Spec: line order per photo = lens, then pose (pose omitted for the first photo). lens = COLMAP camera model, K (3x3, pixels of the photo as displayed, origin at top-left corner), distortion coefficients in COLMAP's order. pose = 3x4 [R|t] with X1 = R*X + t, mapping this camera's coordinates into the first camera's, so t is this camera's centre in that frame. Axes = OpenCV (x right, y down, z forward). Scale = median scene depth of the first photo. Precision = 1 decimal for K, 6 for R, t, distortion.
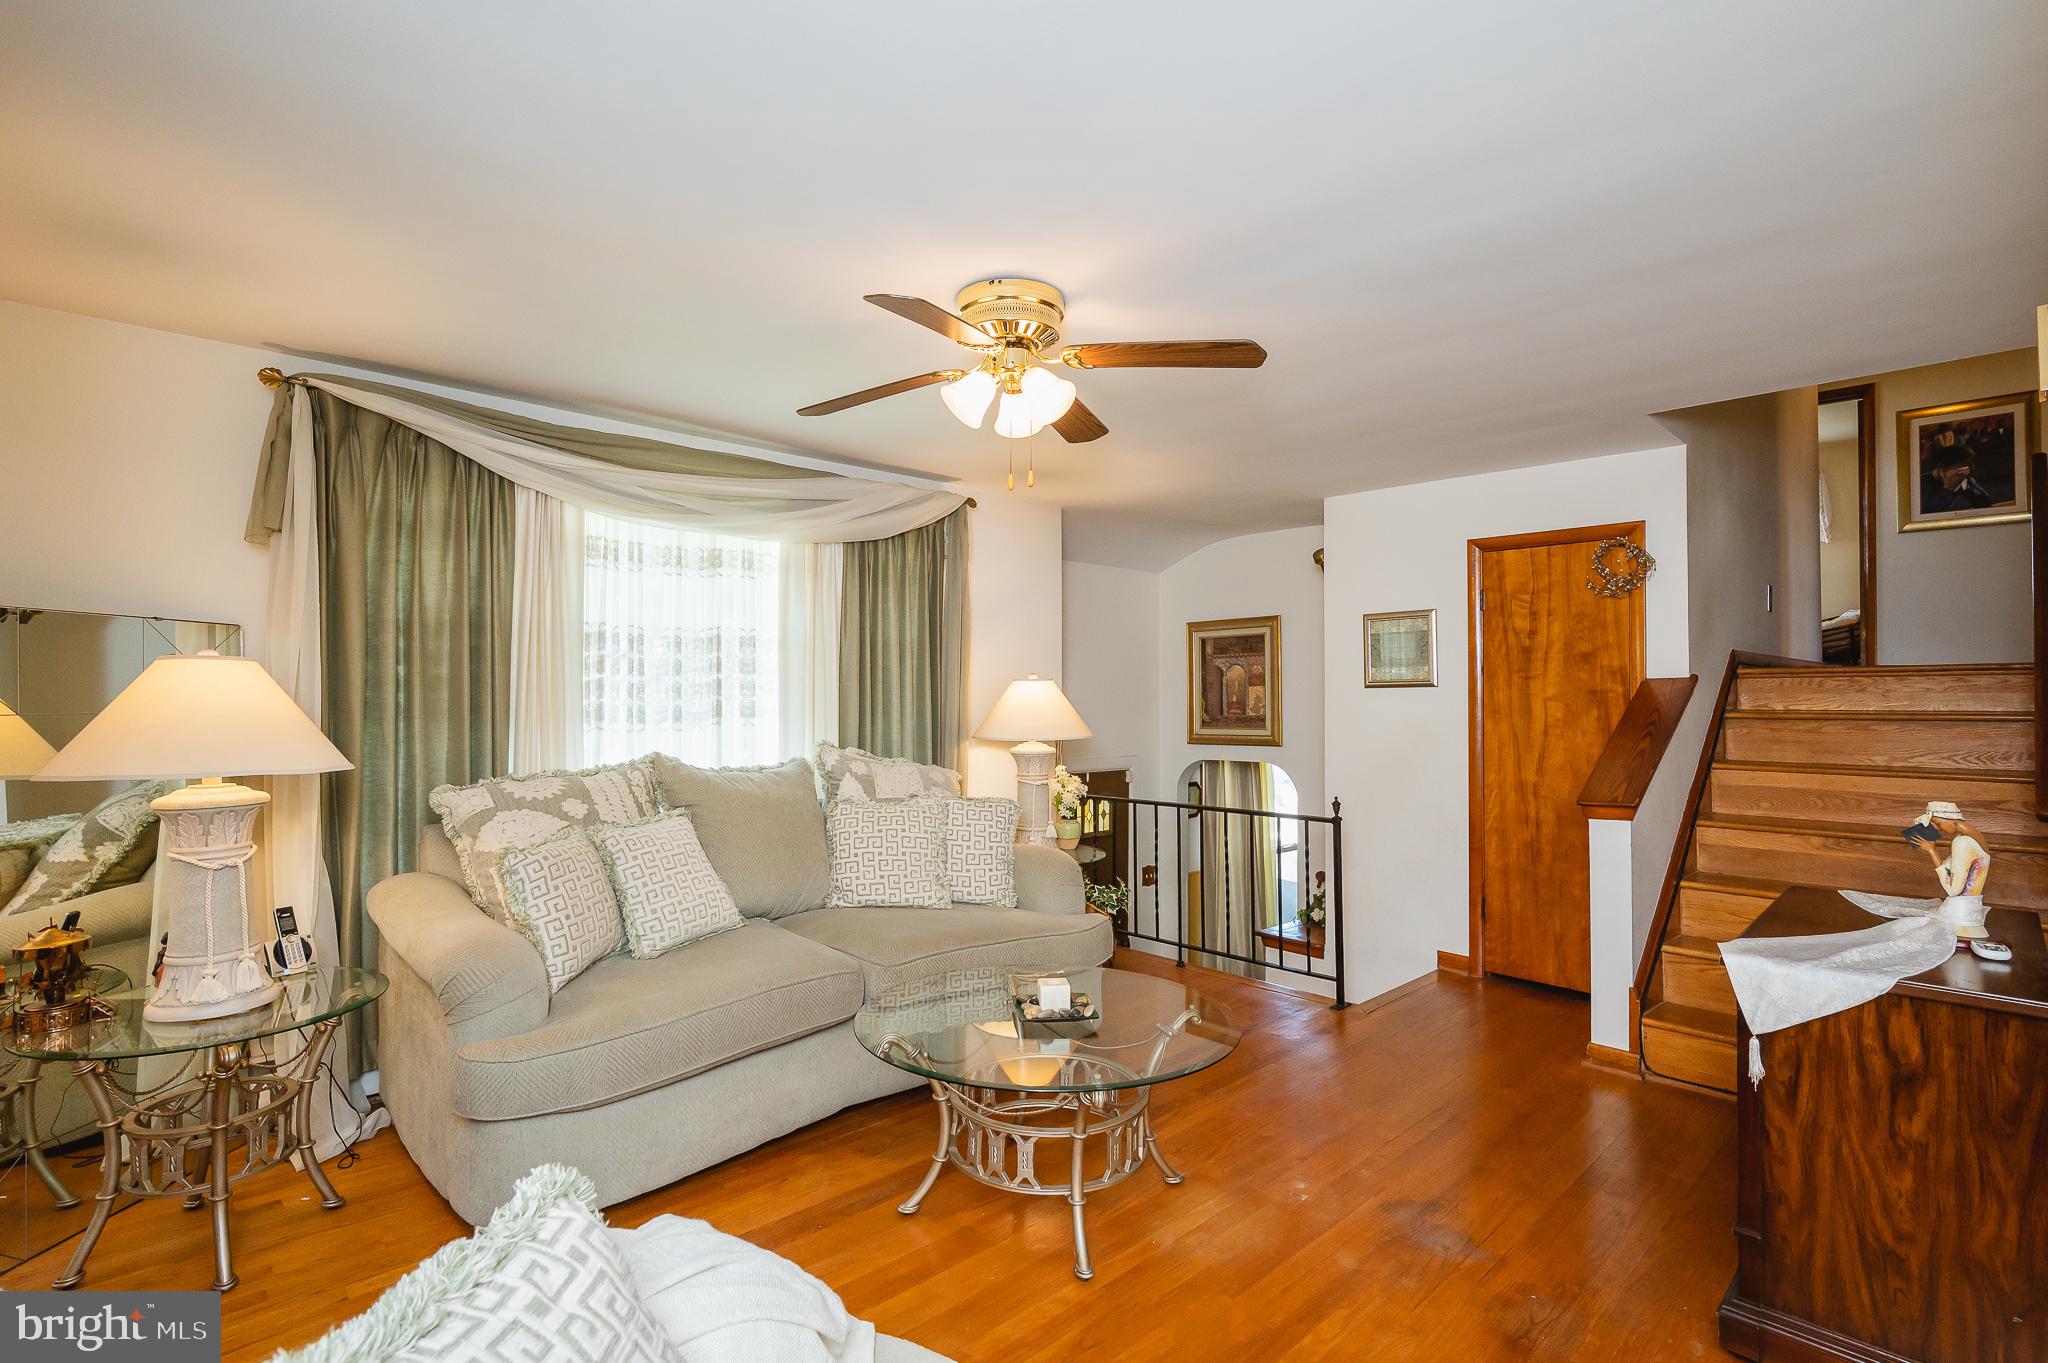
lens RADIAL K [[973.4, 0, 1038.1], [0, 973.4, 681.4], [0, 0, 1]] dist [-0.009661, -0.000085]
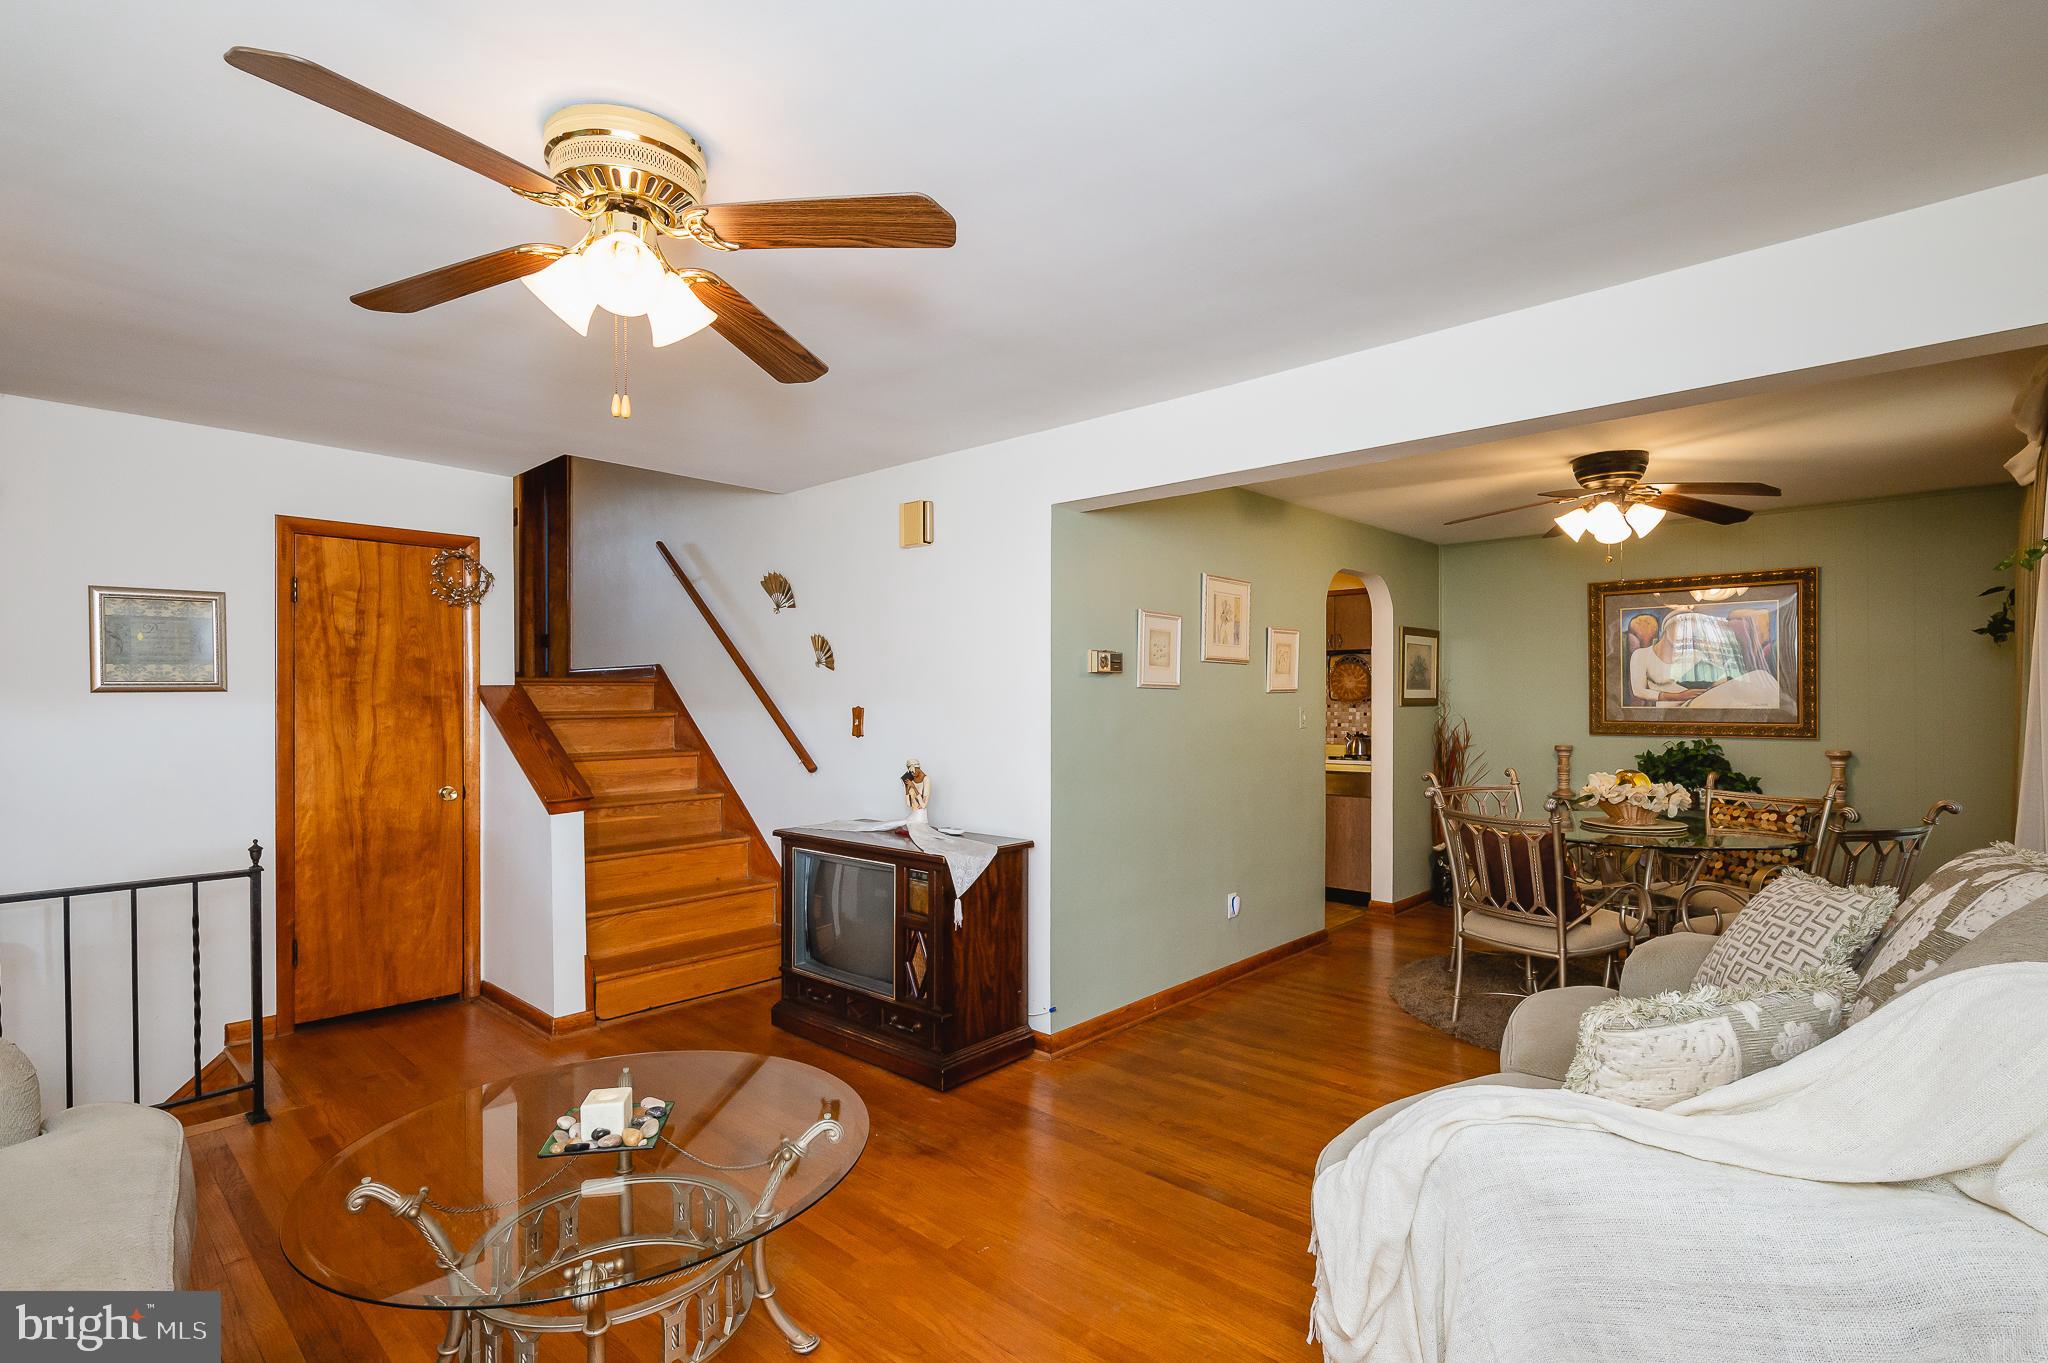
lens RADIAL K [[973.4, 0, 1005.0], [0, 973.4, 693.3], [0, 0, 1]] dist [-0.009661, -0.000085]
pose [[-0.037193, 0.001379, 0.999307, -0.513816], [-0.010186, 0.999947, -0.001759, 0.001921], [-0.999256, -0.010245, -0.037177, 0.507030]]
